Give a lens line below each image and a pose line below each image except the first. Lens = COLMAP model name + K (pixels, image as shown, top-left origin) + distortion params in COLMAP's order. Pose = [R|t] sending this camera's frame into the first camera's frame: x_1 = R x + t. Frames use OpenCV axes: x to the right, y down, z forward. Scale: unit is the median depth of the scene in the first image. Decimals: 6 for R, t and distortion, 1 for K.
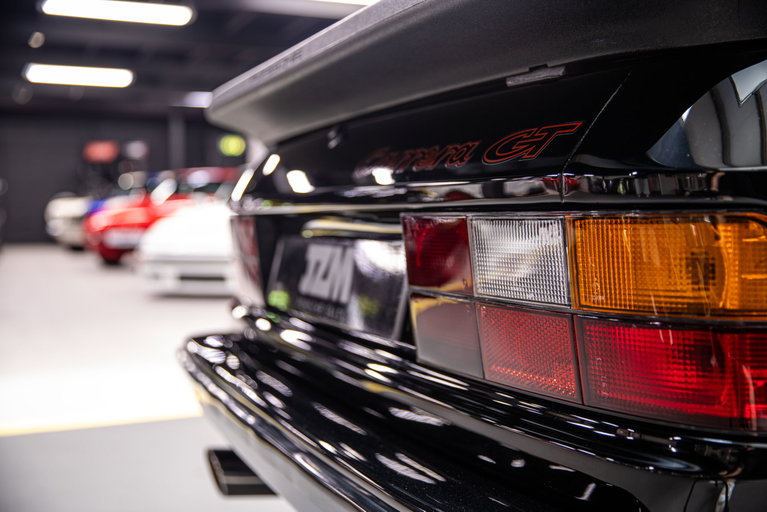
lens RADIAL K [[865.8, 0, 383.3], [0, 865.8, 256.9], [0, 0, 1]] dist [0.009526, 0.000000]
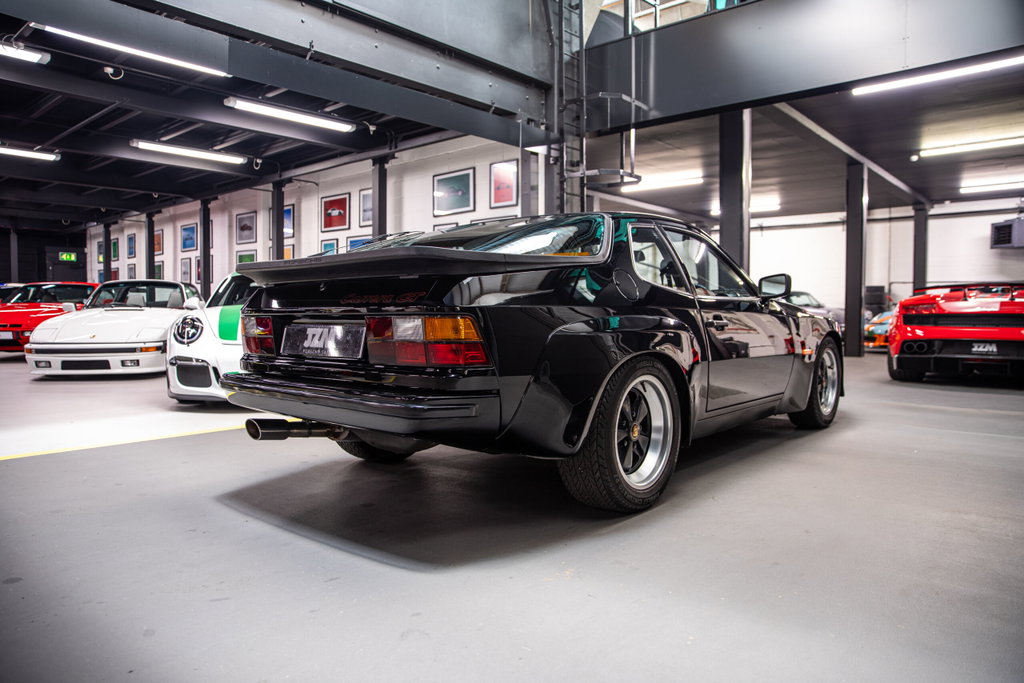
lens RADIAL K [[735.9, 0, 510.7], [0, 735.9, 341.0], [0, 0, 1]] dist [-0.069300, 0.006407]
pose [[0.914447, -0.002014, 0.404700, -0.702609], [0.008084, 0.999879, -0.013290, 0.099981], [-0.404624, 0.015425, 0.914353, -1.998089]]
